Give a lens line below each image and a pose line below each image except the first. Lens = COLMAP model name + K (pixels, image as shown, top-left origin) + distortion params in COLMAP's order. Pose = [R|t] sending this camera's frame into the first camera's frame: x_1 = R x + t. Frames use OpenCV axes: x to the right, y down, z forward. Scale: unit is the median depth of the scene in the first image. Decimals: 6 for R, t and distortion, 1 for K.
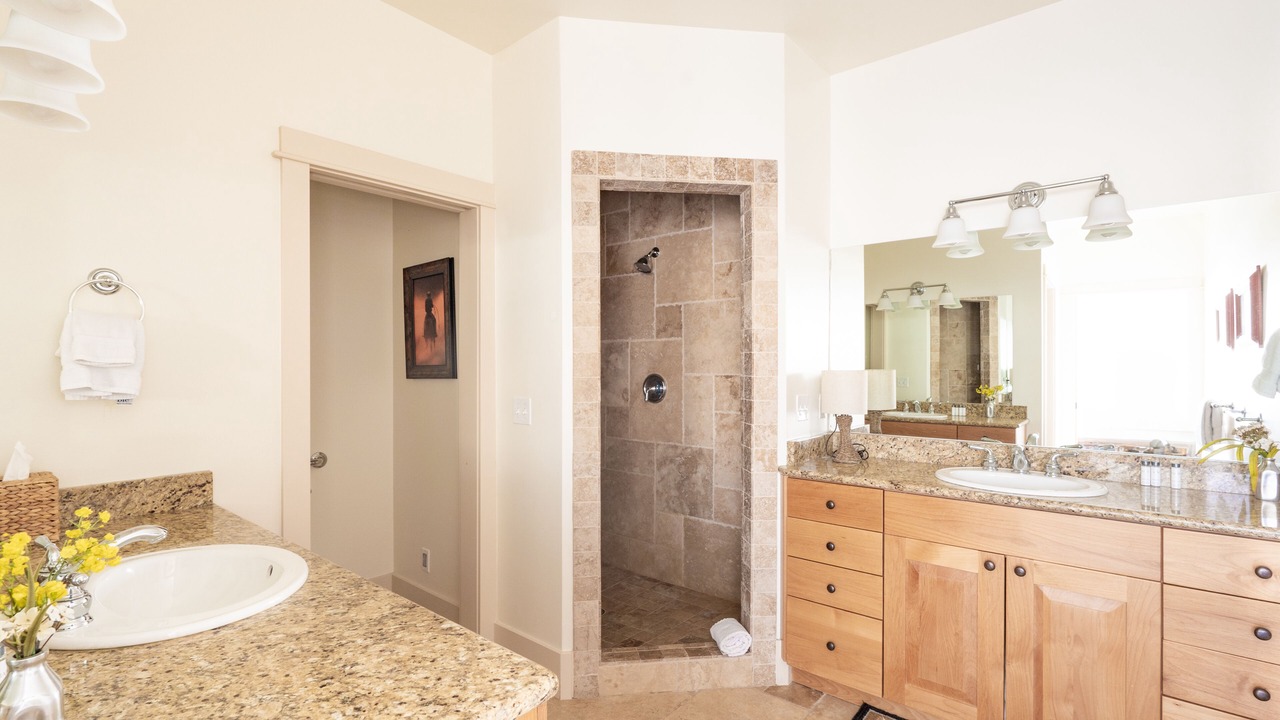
lens RADIAL K [[577.9, 0, 629.6], [0, 577.9, 361.2], [0, 0, 1]] dist [-0.001950, -0.000003]
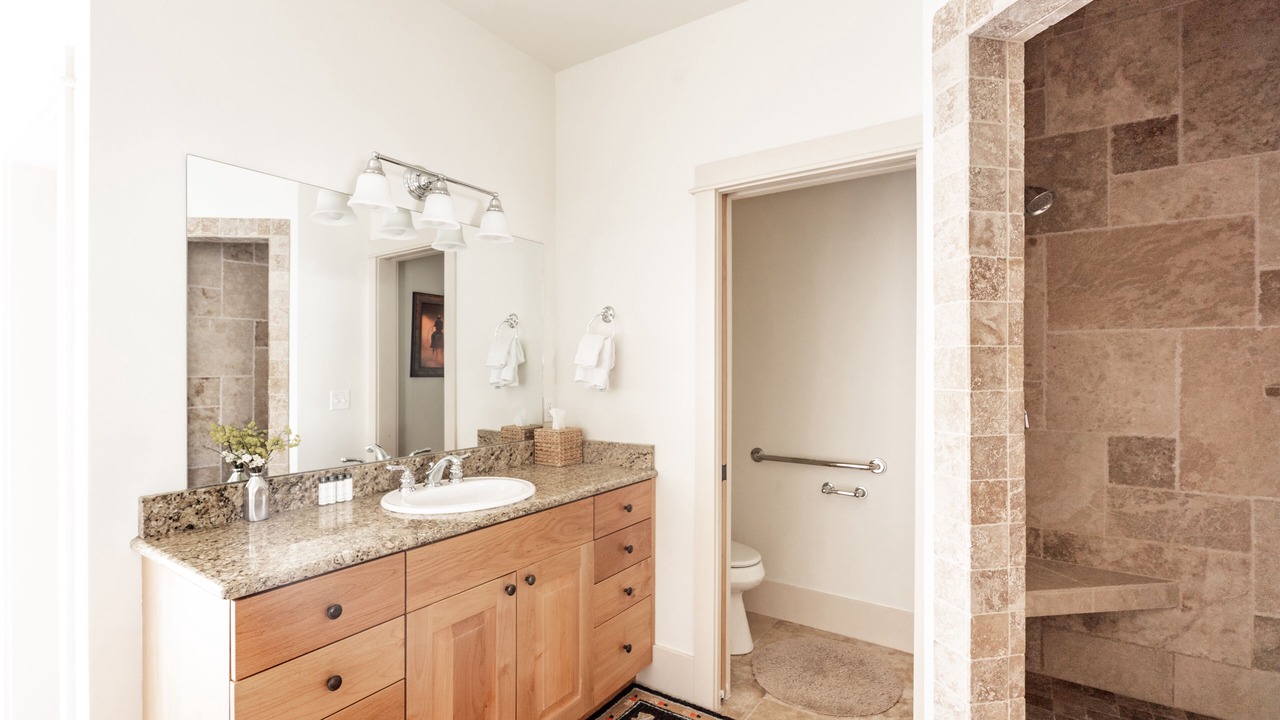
lens RADIAL K [[577.9, 0, 630.6], [0, 577.9, 365.6], [0, 0, 1]] dist [-0.001950, -0.000003]
pose [[0.109974, 0.001805, -0.993933, 0.635926], [0.003900, 0.999990, 0.002247, 0.001111], [0.993927, -0.004123, 0.109965, 0.838852]]
